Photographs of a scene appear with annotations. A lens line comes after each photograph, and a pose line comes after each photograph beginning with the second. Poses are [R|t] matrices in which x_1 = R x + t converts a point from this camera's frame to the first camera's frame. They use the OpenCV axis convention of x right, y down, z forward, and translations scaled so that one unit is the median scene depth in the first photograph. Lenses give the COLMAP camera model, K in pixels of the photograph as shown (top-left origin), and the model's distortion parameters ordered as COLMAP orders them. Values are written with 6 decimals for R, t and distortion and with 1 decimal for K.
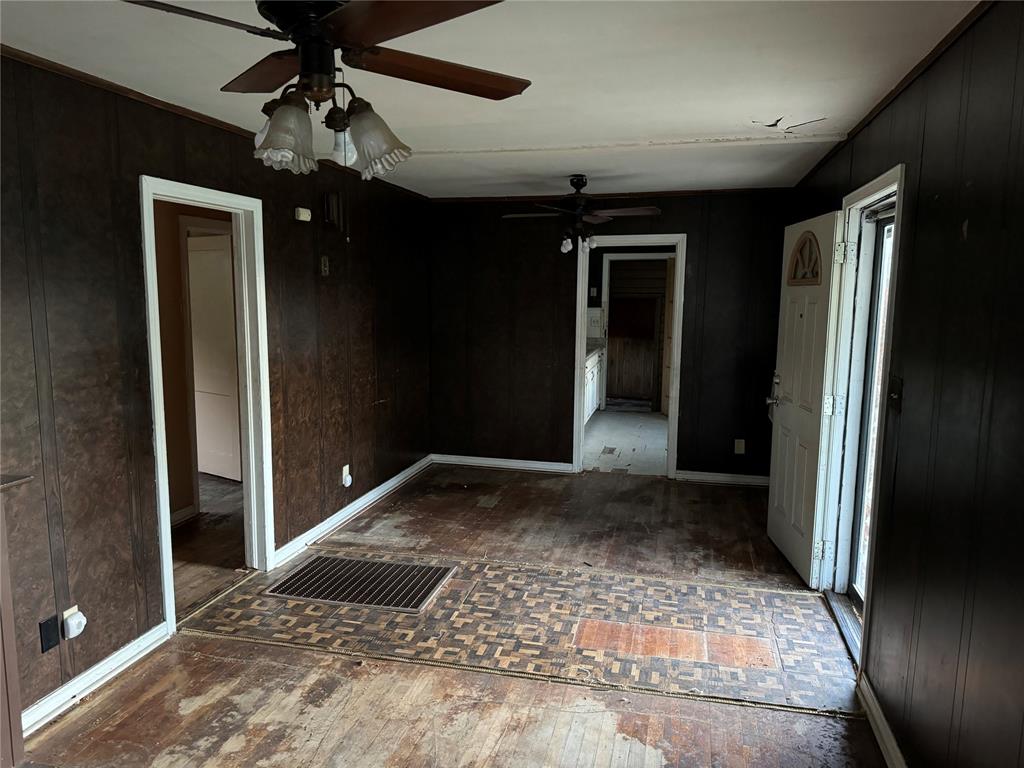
lens RADIAL K [[714.5, 0, 512.9], [0, 714.5, 389.3], [0, 0, 1]] dist [0.066038, -0.075819]
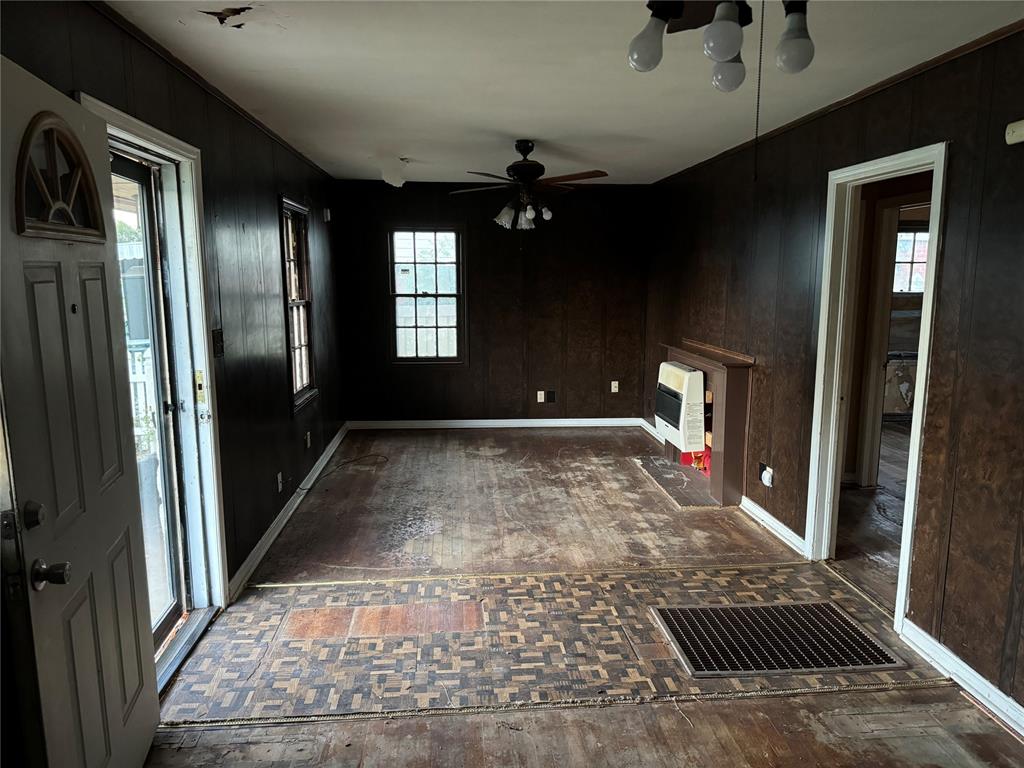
lens RADIAL K [[714.5, 0, 514.0], [0, 714.5, 384.8], [0, 0, 1]] dist [0.066038, -0.075819]
pose [[-0.948436, 0.038706, -0.314596, 0.320983], [-0.053680, 0.958565, 0.279771, -0.221122], [0.312390, 0.282233, -0.907060, 1.692153]]
